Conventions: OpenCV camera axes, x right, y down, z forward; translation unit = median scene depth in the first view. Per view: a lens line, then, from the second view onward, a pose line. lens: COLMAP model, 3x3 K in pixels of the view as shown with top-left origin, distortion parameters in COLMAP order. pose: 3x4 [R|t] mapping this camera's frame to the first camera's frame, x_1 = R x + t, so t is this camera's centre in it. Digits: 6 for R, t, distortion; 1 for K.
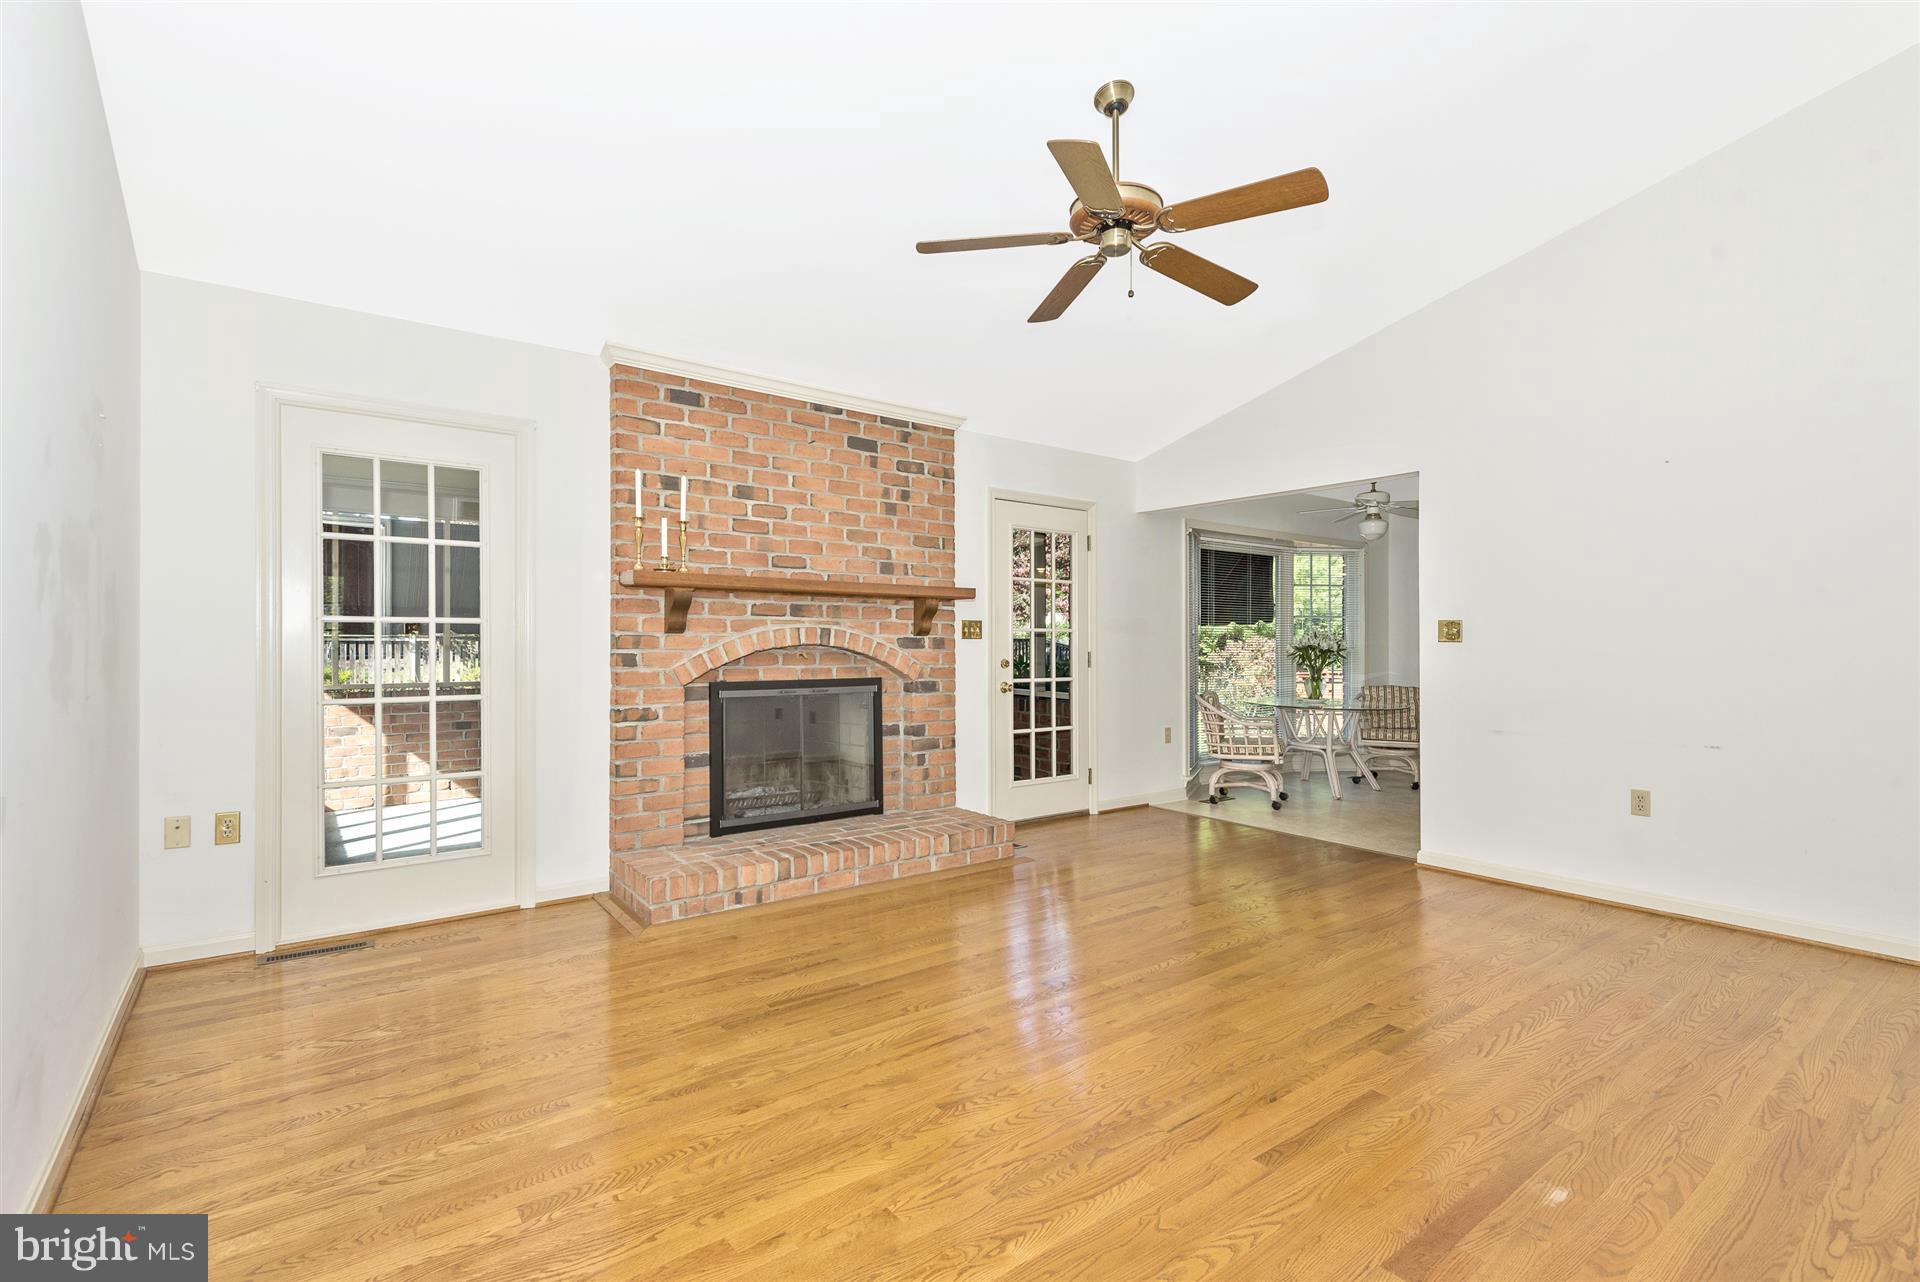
lens RADIAL K [[885.4, 0, 959.7], [0, 885.4, 648.8], [0, 0, 1]] dist [0.039305, -0.002113]
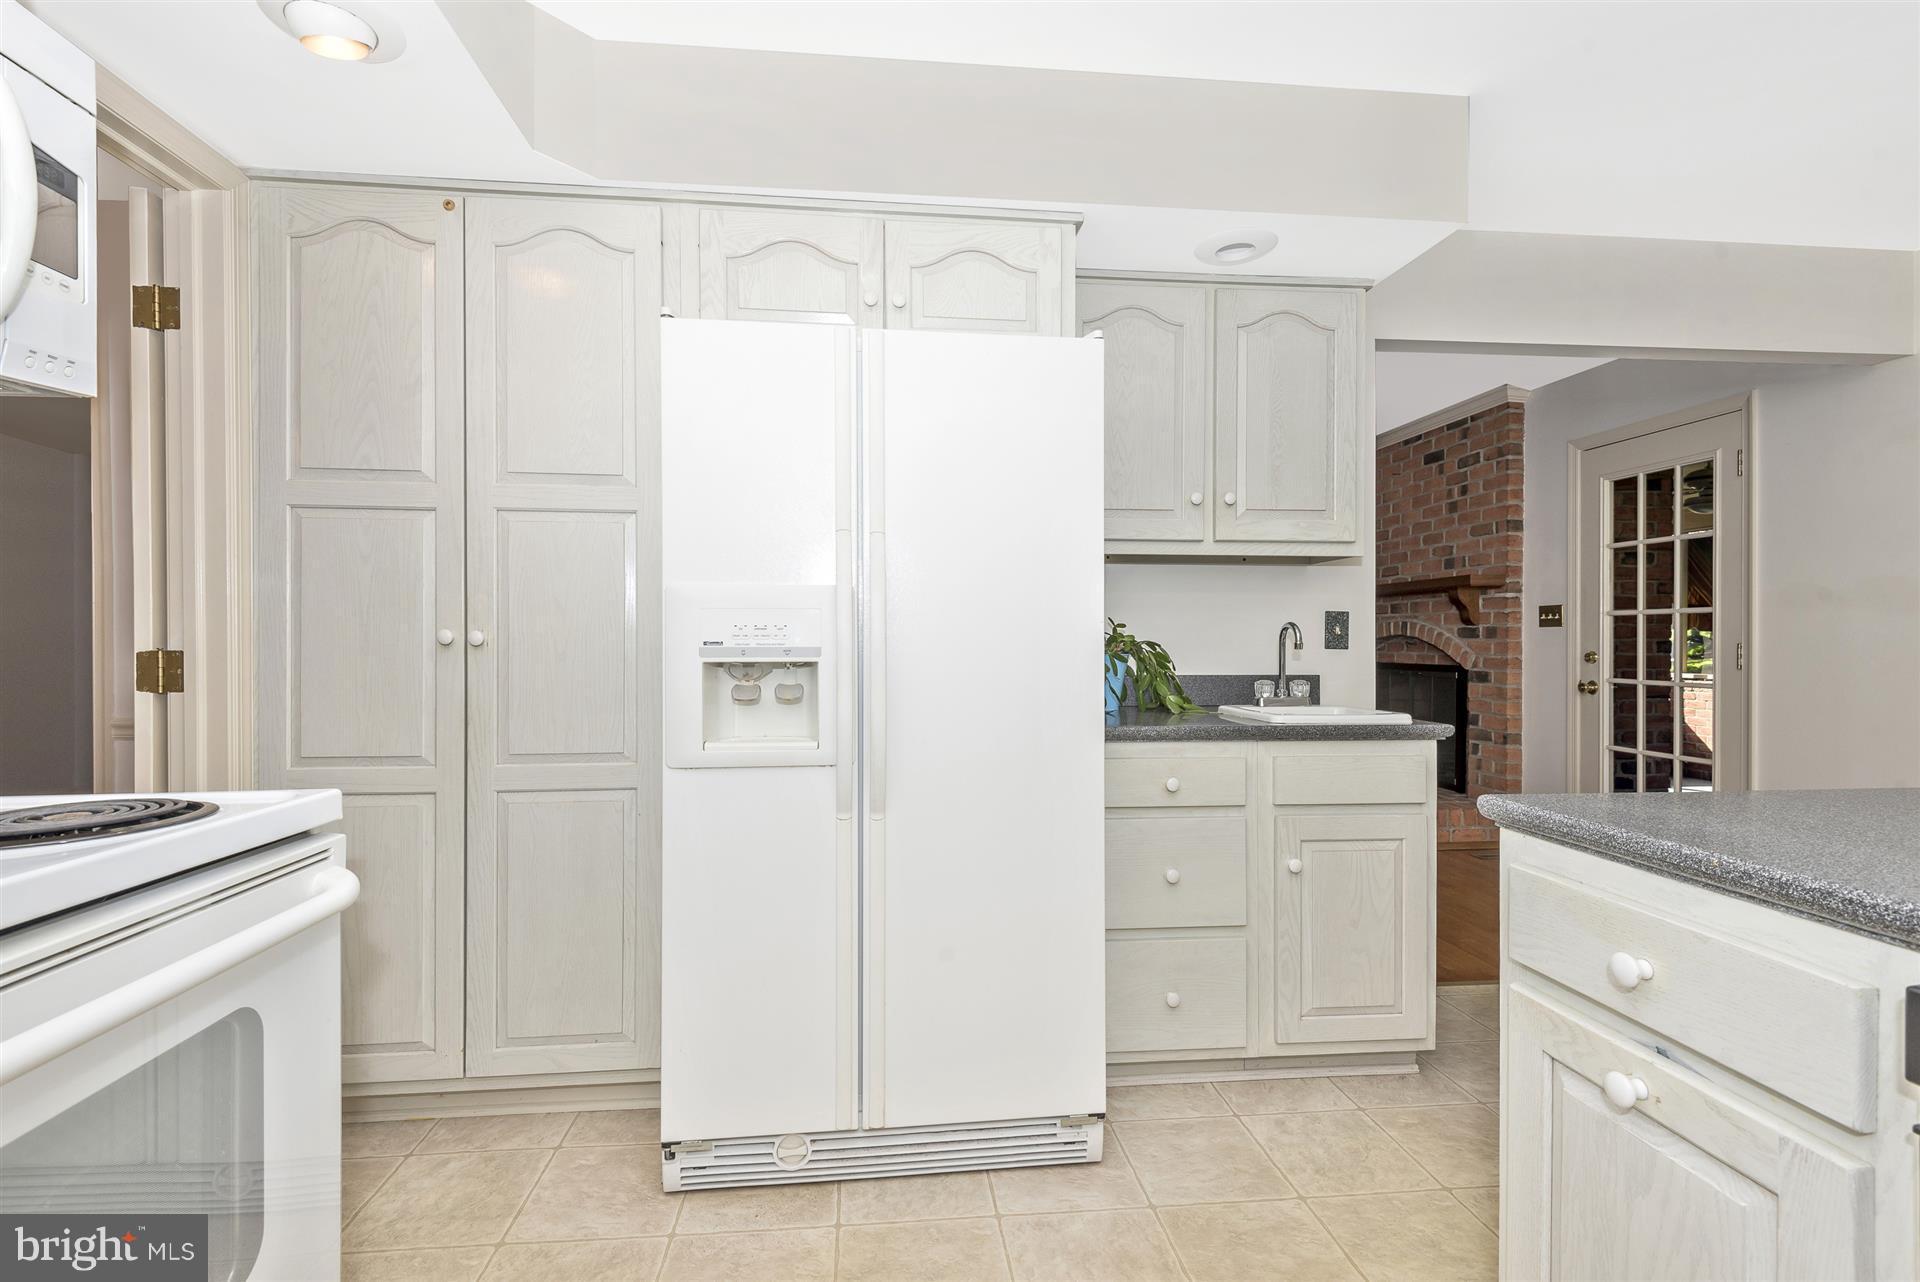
lens RADIAL K [[885.4, 0, 969.0], [0, 885.4, 643.8], [0, 0, 1]] dist [0.039305, -0.002113]
pose [[-0.514080, 0.008548, -0.857699, 1.140884], [0.007298, 0.999958, 0.005591, -0.003750], [0.857711, -0.003386, -0.514121, 1.046773]]
